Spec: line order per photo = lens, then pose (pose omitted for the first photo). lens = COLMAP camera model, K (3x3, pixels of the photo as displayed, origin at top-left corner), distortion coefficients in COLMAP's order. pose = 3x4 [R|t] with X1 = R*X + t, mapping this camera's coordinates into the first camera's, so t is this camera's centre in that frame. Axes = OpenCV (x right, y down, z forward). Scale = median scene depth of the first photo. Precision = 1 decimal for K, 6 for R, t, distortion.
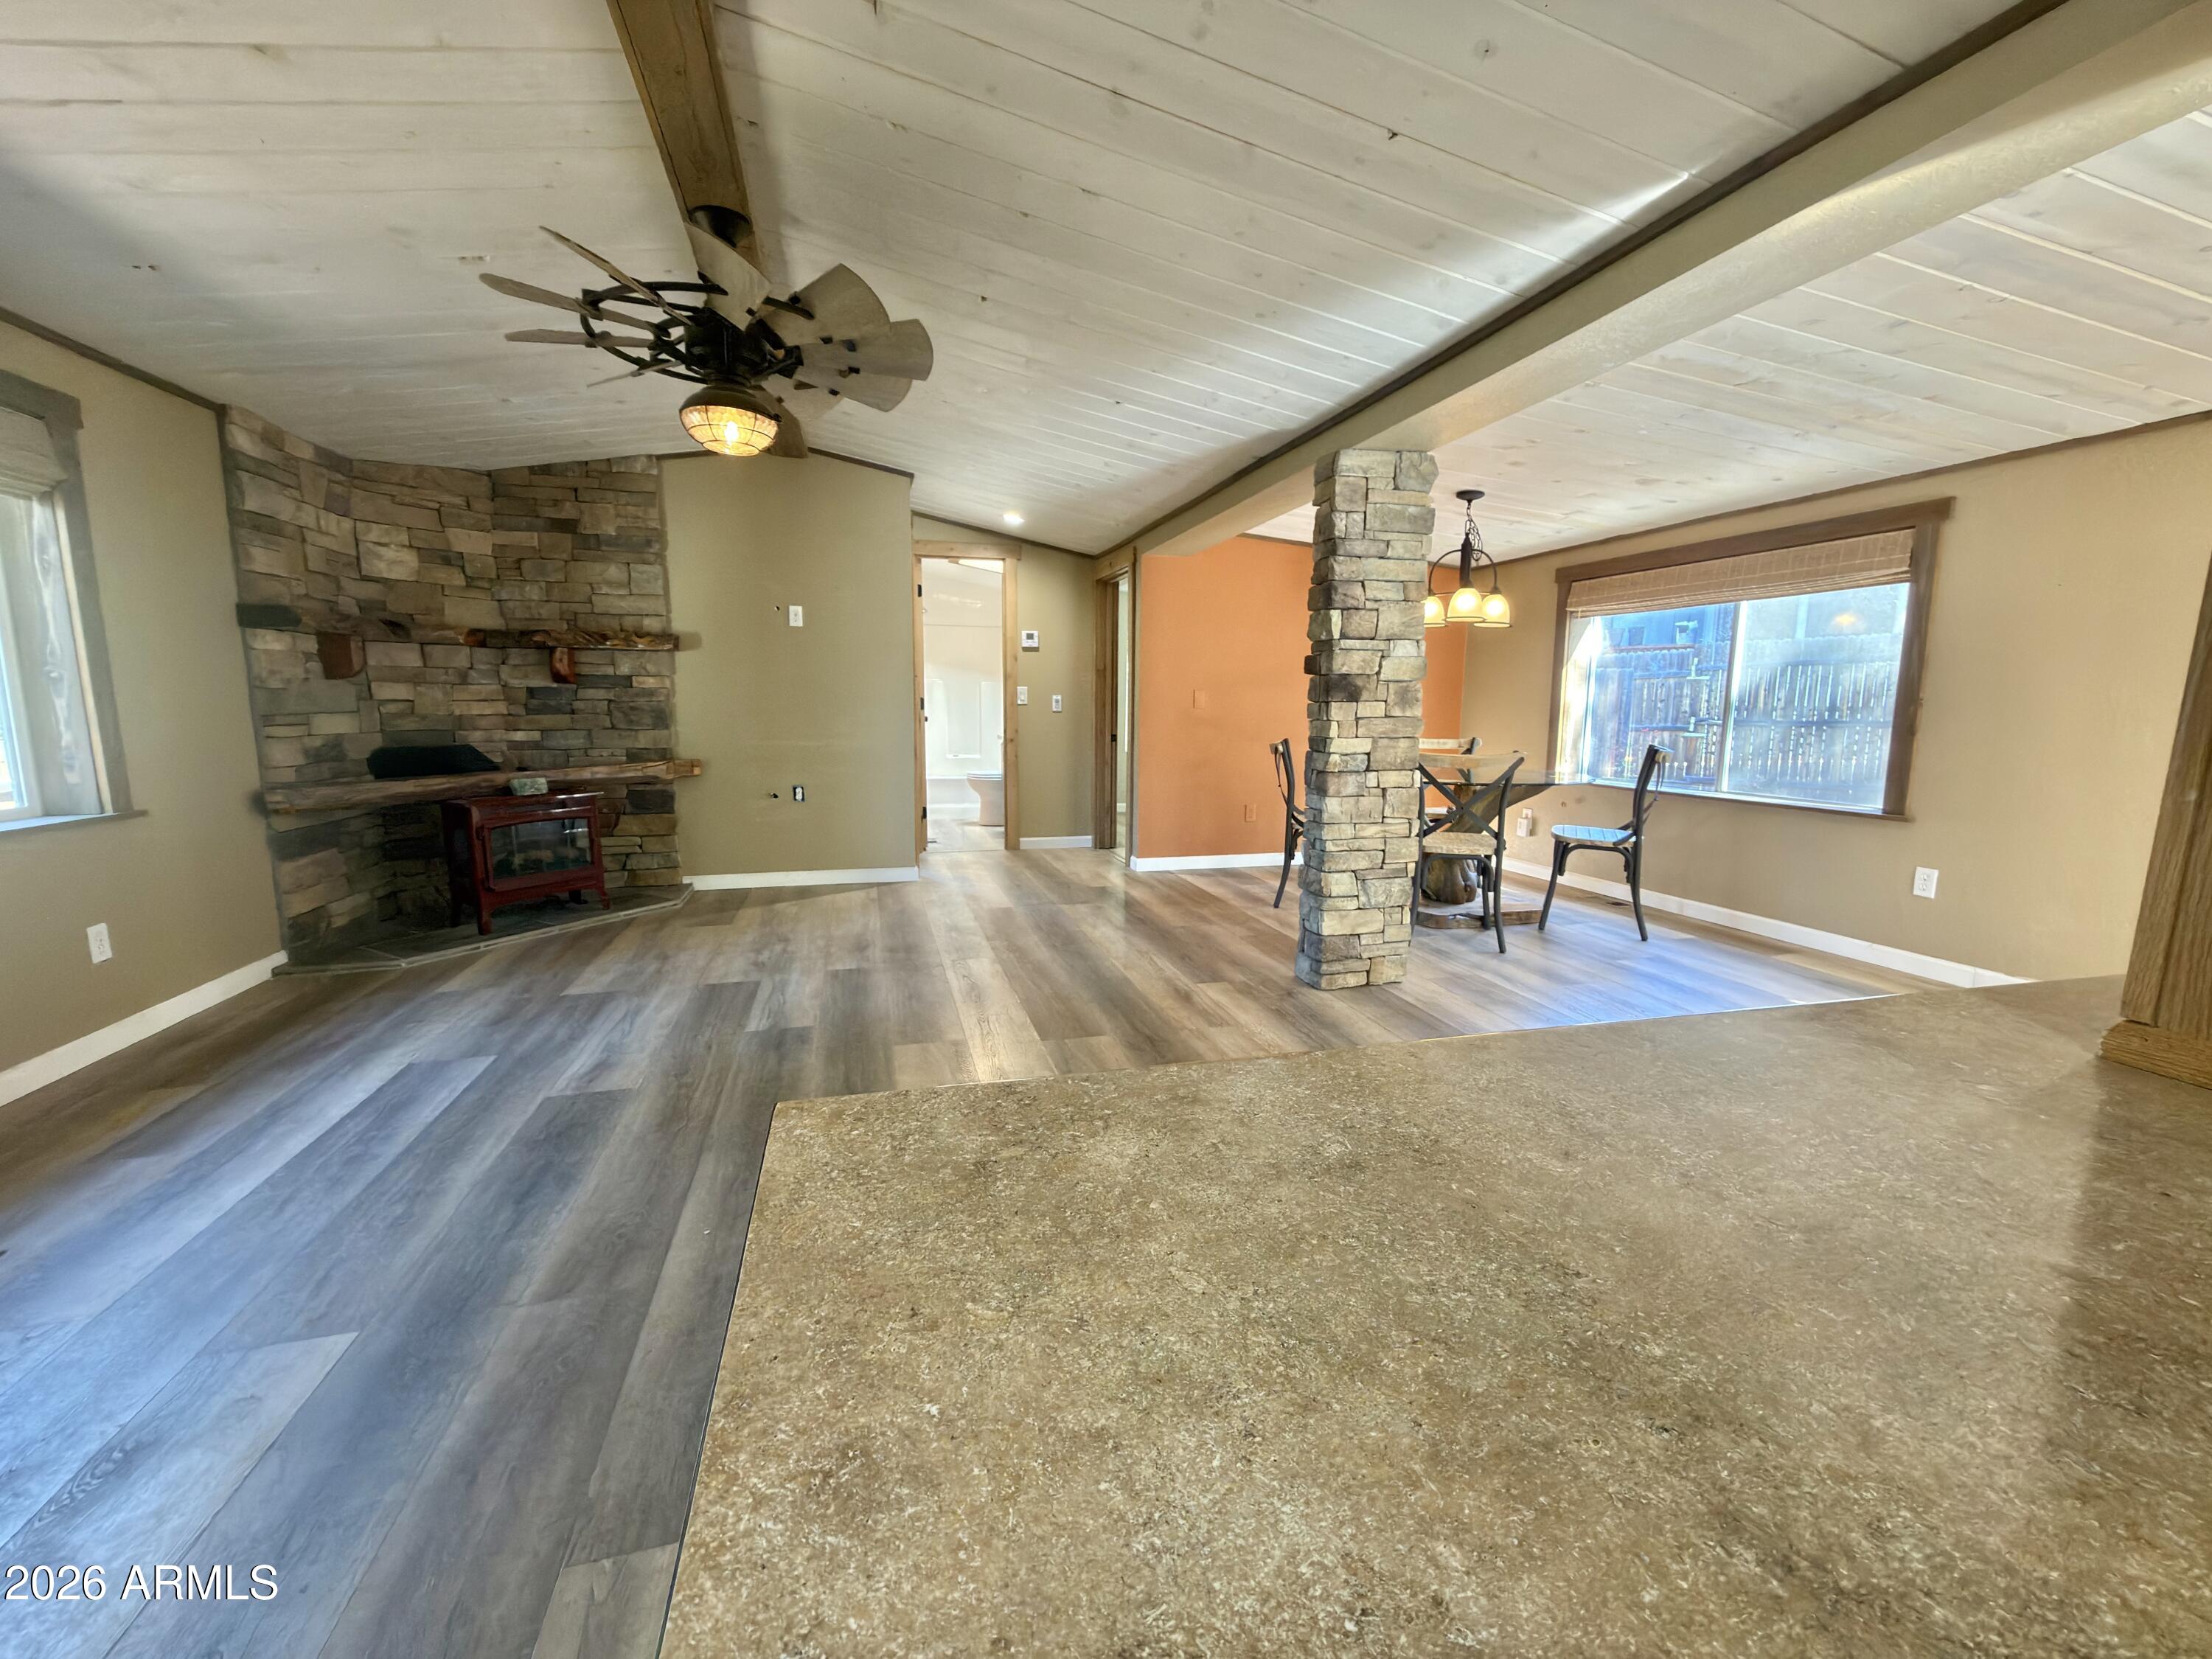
lens RADIAL K [[879.6, 0, 1105.3], [0, 879.6, 828.9], [0, 0, 1]] dist [0.001143, -0.000773]
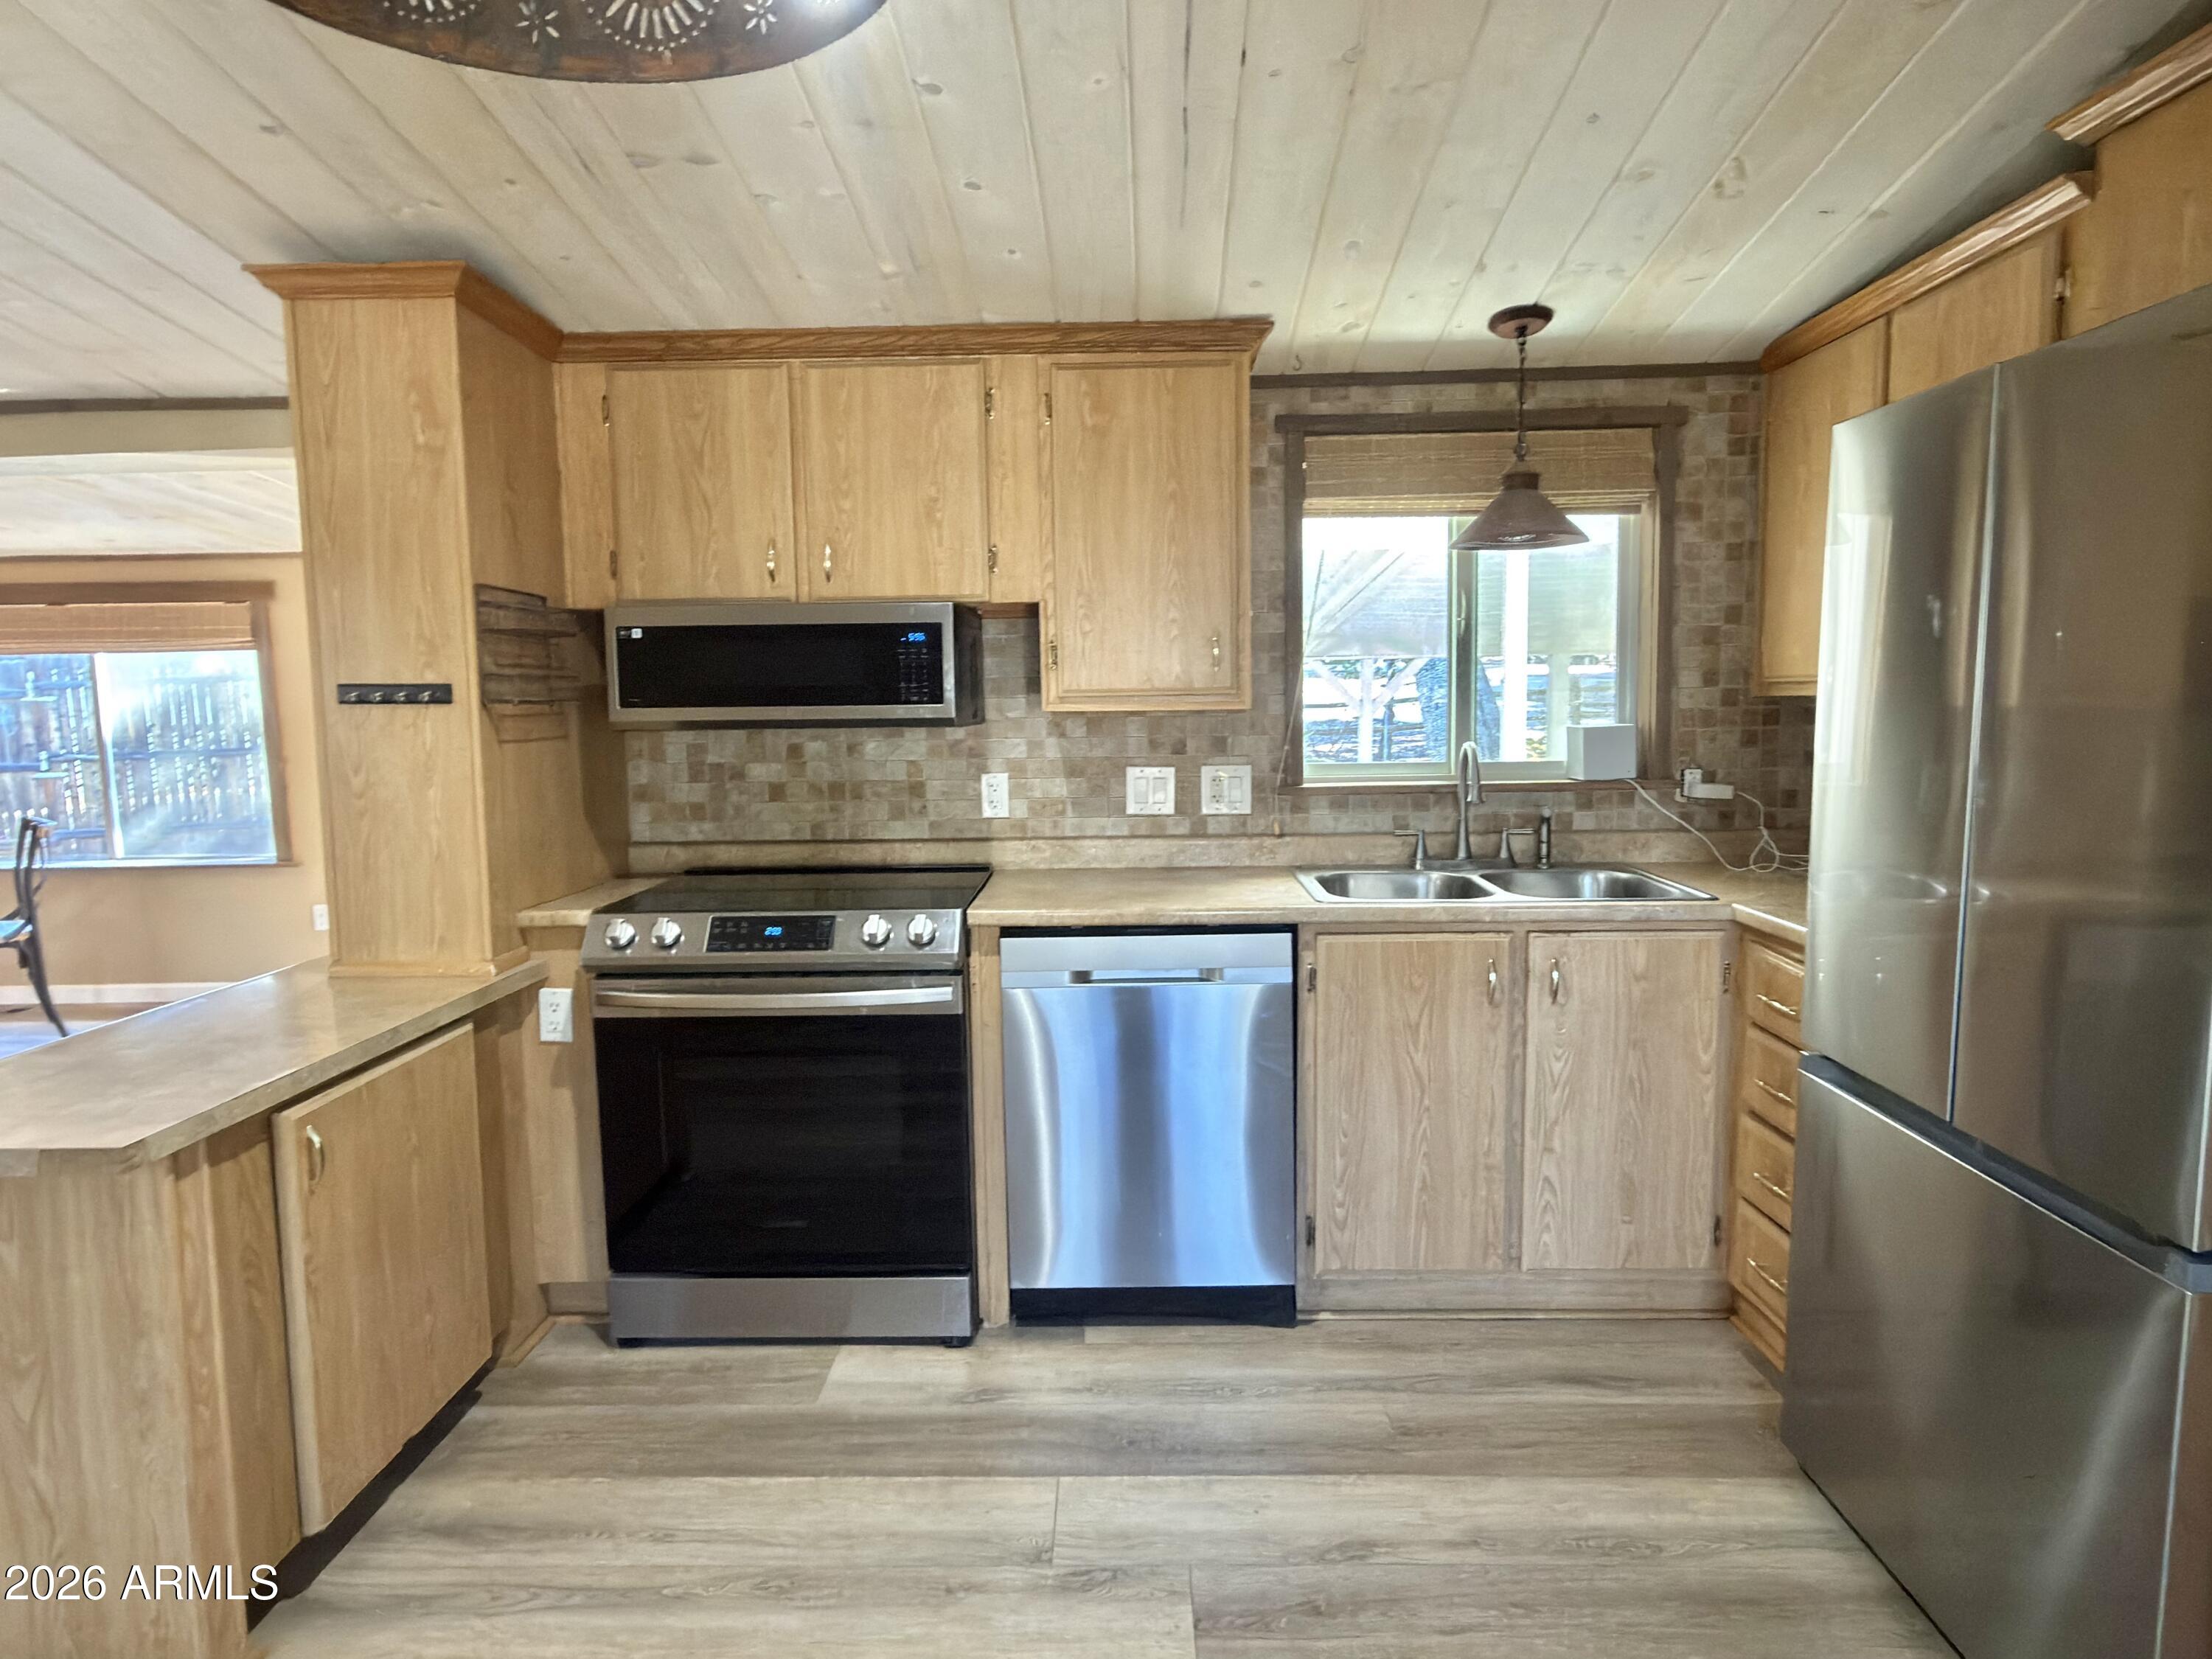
lens RADIAL K [[1288.6, 0, 1100.0], [0, 1288.6, 825.4], [0, 0, 1]] dist [-0.000736, 0.000241]
pose [[0.284012, -0.113362, 0.952096, -0.325310], [0.154240, 0.985456, 0.071324, -0.018313], [-0.946333, 0.126595, 0.297366, -0.427593]]
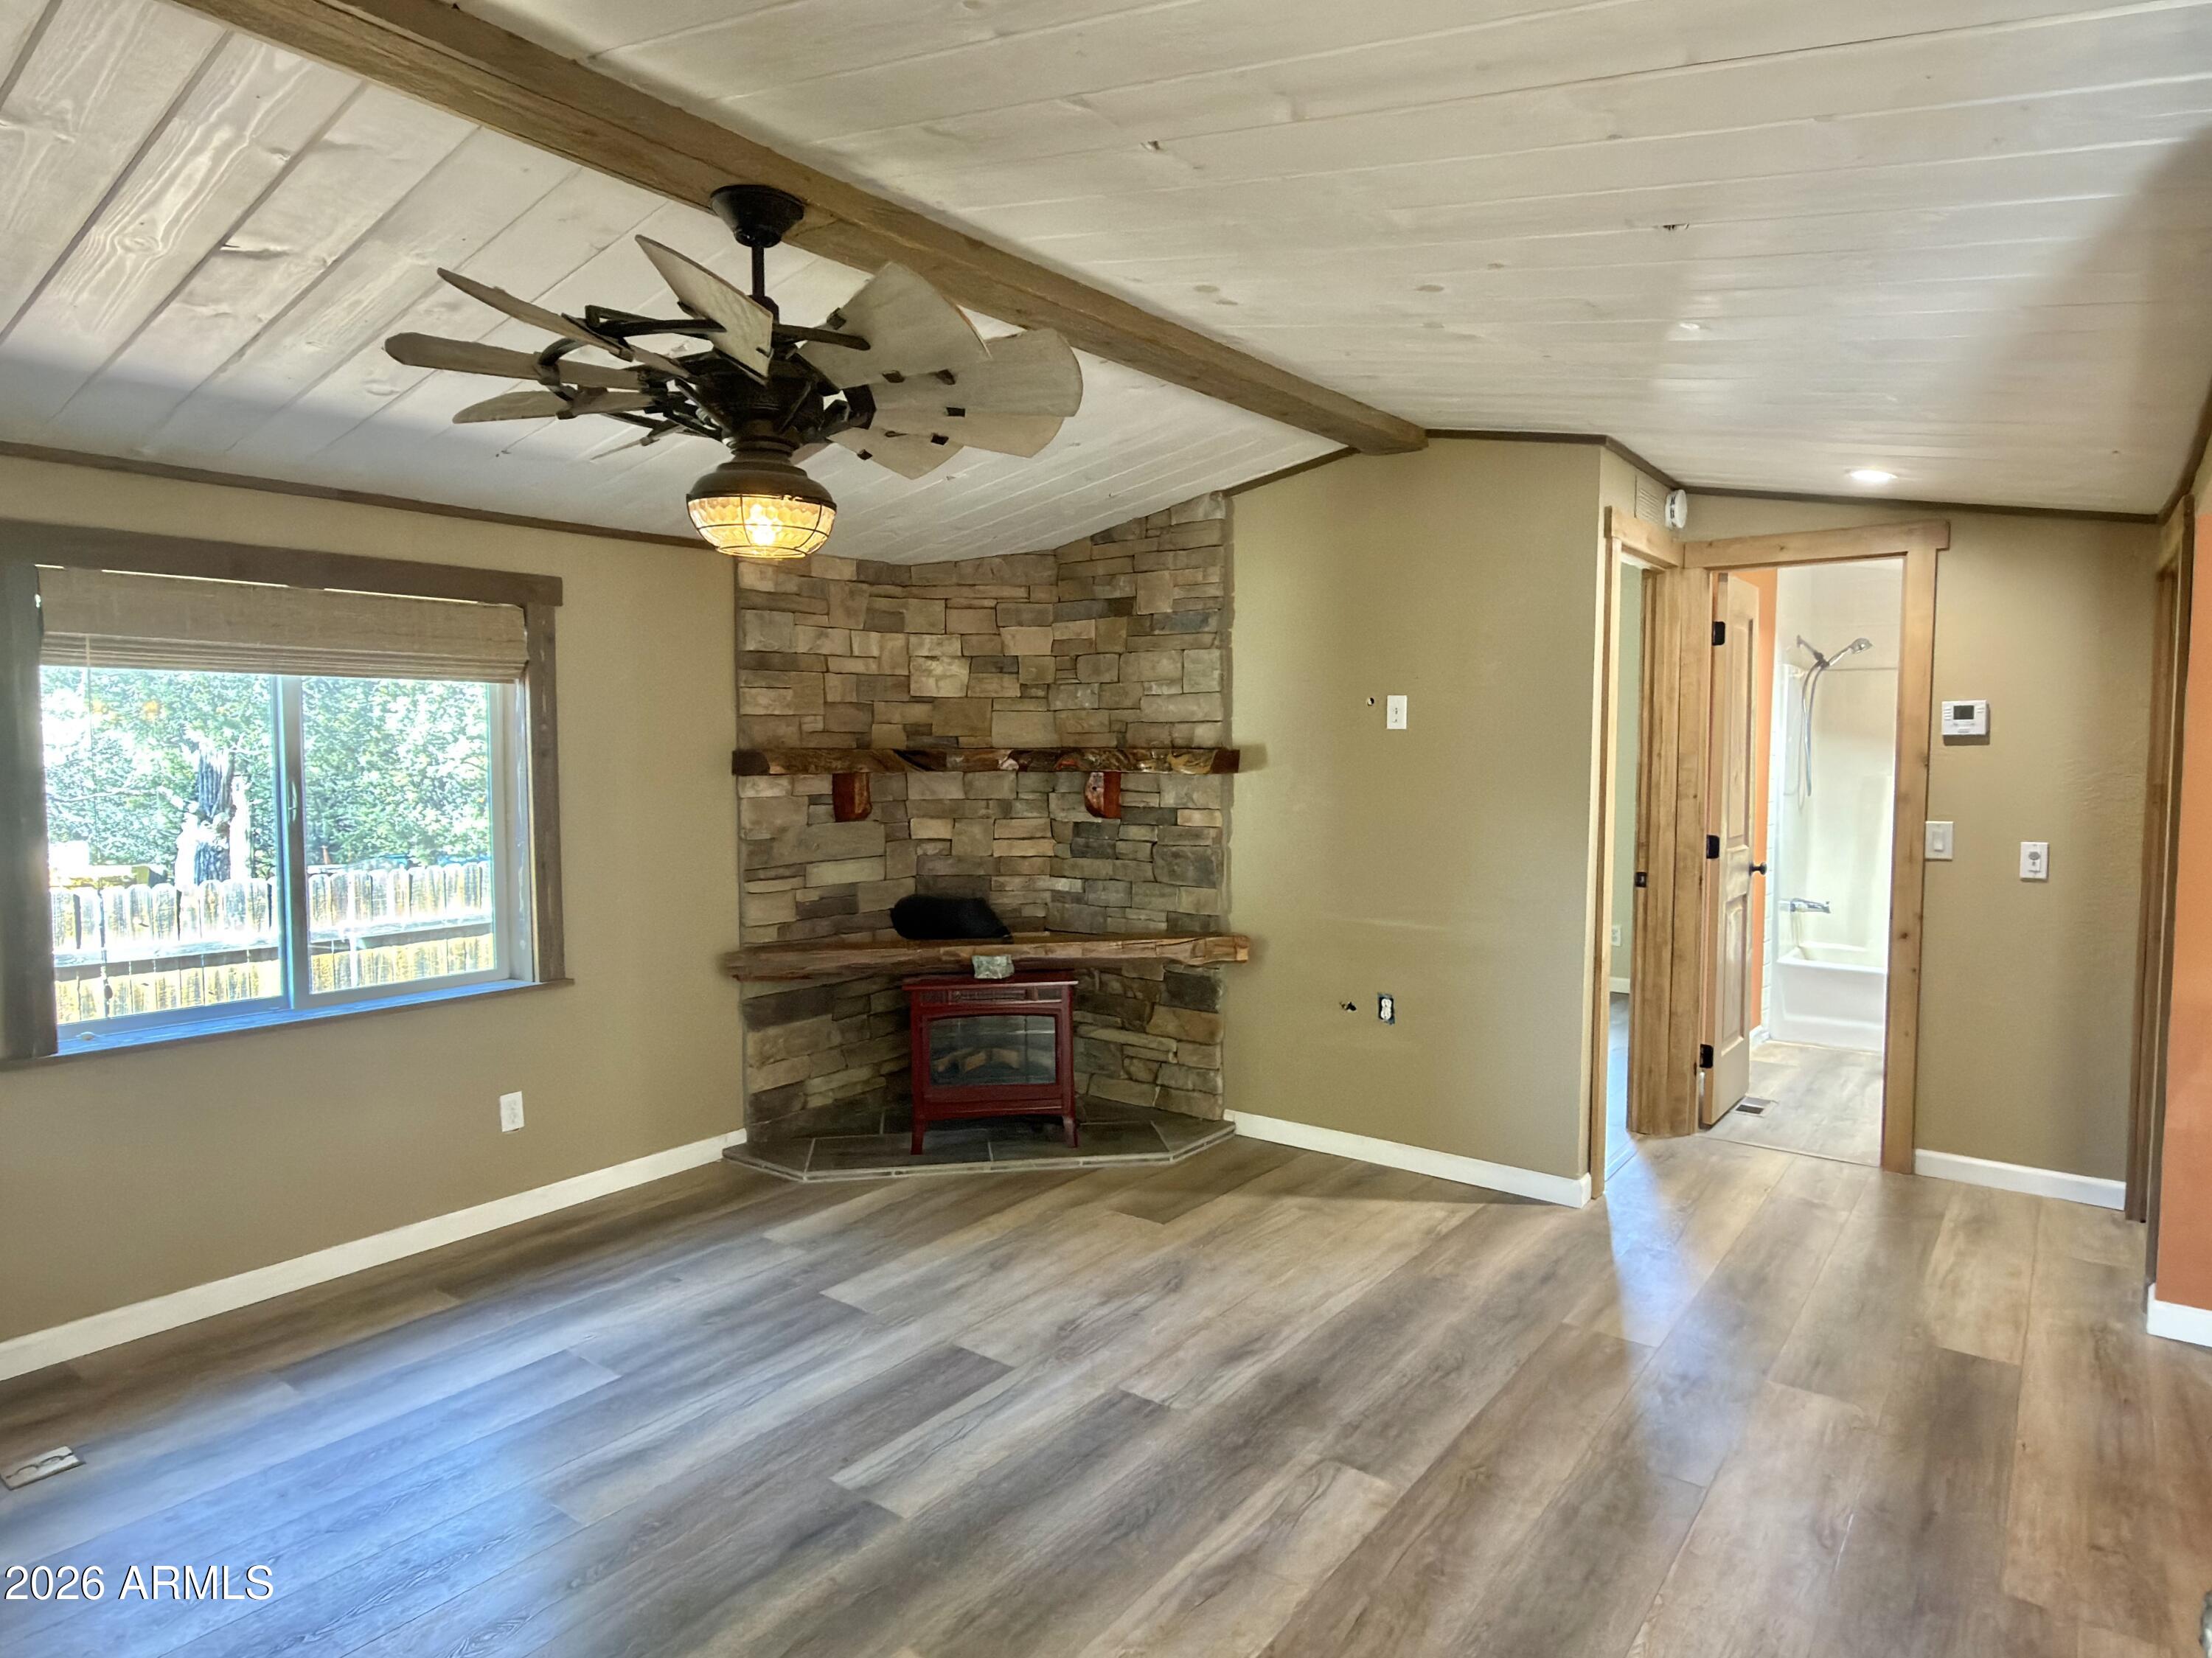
lens RADIAL K [[1288.5, 0, 1108.4], [0, 1288.5, 823.4], [0, 0, 1]] dist [-0.000736, 0.000241]
pose [[0.604984, 0.041830, -0.795138, 0.304217], [-0.107142, 0.993814, -0.029238, -0.164285], [0.788996, 0.102881, 0.605724, 0.445476]]
